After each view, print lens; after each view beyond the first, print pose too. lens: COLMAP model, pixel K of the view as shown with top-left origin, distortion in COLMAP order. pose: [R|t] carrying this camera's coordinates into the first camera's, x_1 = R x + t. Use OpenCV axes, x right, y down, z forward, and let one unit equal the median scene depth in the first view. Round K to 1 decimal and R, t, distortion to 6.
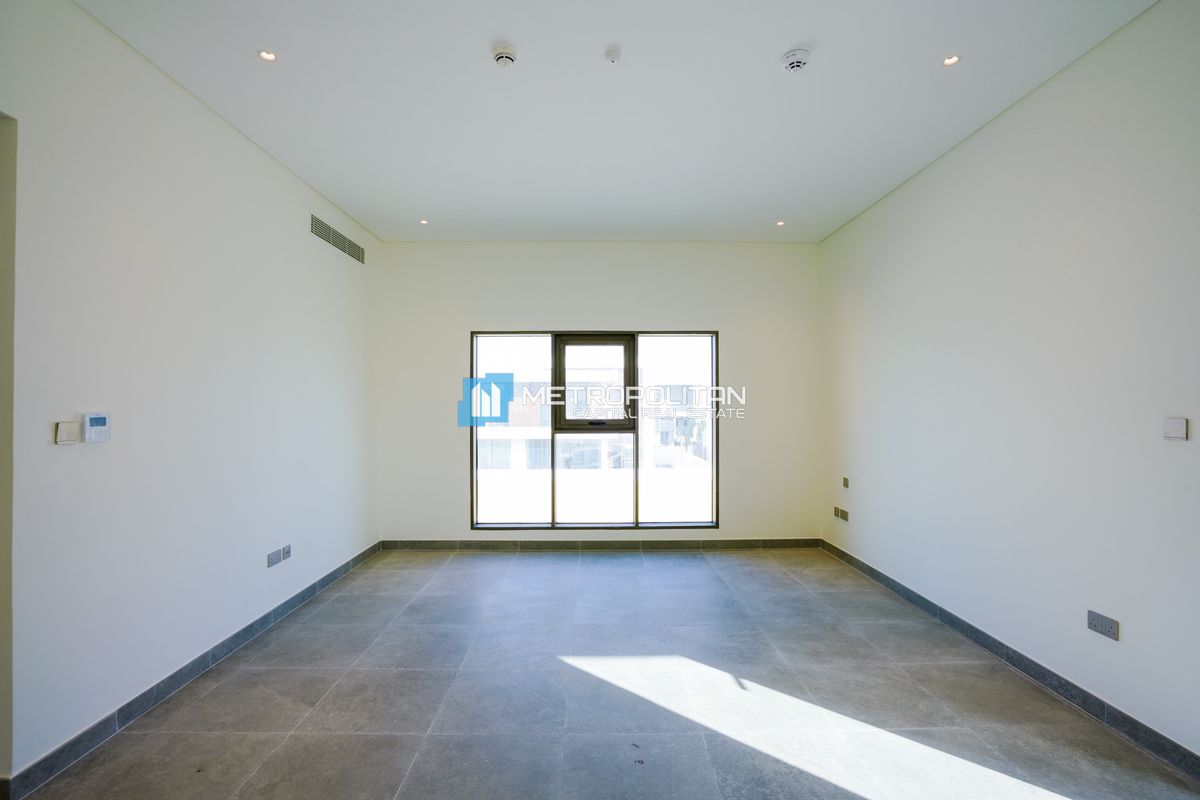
lens RADIAL K [[555.7, 0, 609.3], [0, 555.7, 404.8], [0, 0, 1]] dist [-0.001795, 0.000379]
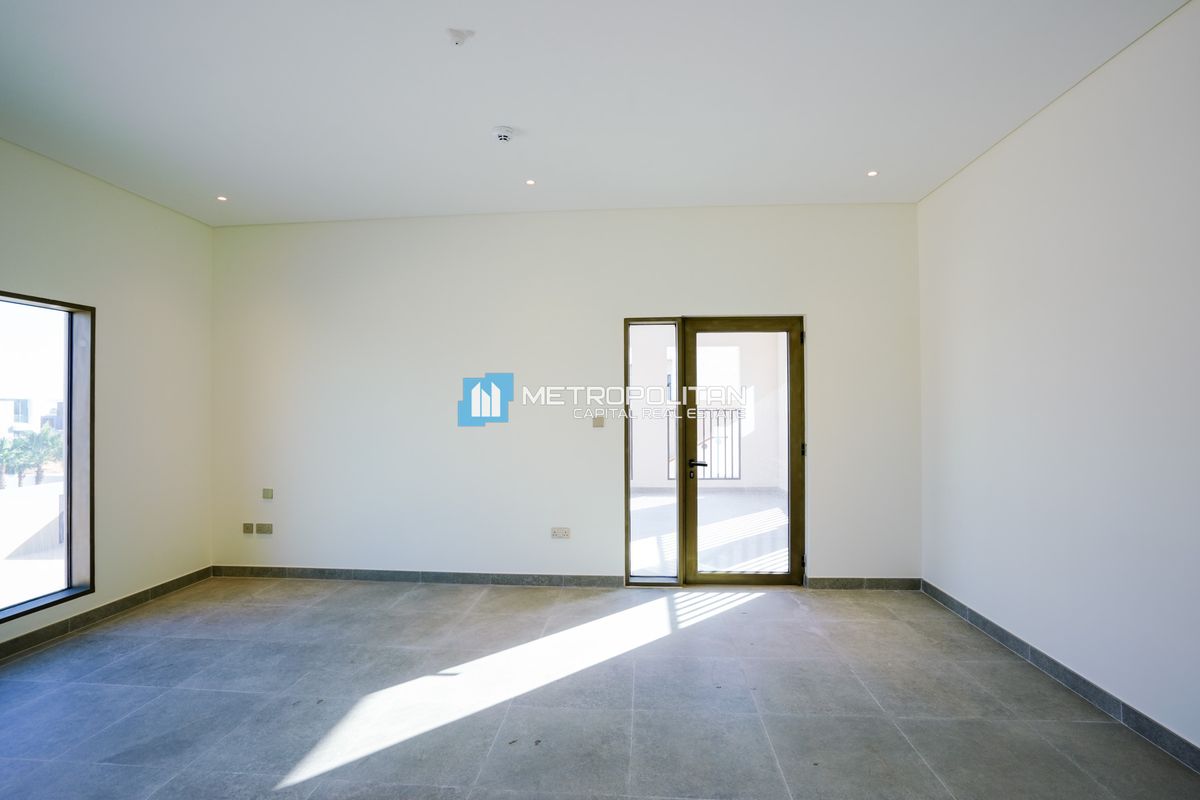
lens RADIAL K [[555.7, 0, 609.3], [0, 555.7, 404.8], [0, 0, 1]] dist [-0.001795, 0.000379]
pose [[0.073194, 0.025551, 0.996990, -0.643212], [-0.006964, 0.999660, -0.025109, 0.021223], [-0.997293, -0.005105, 0.073348, 0.514120]]
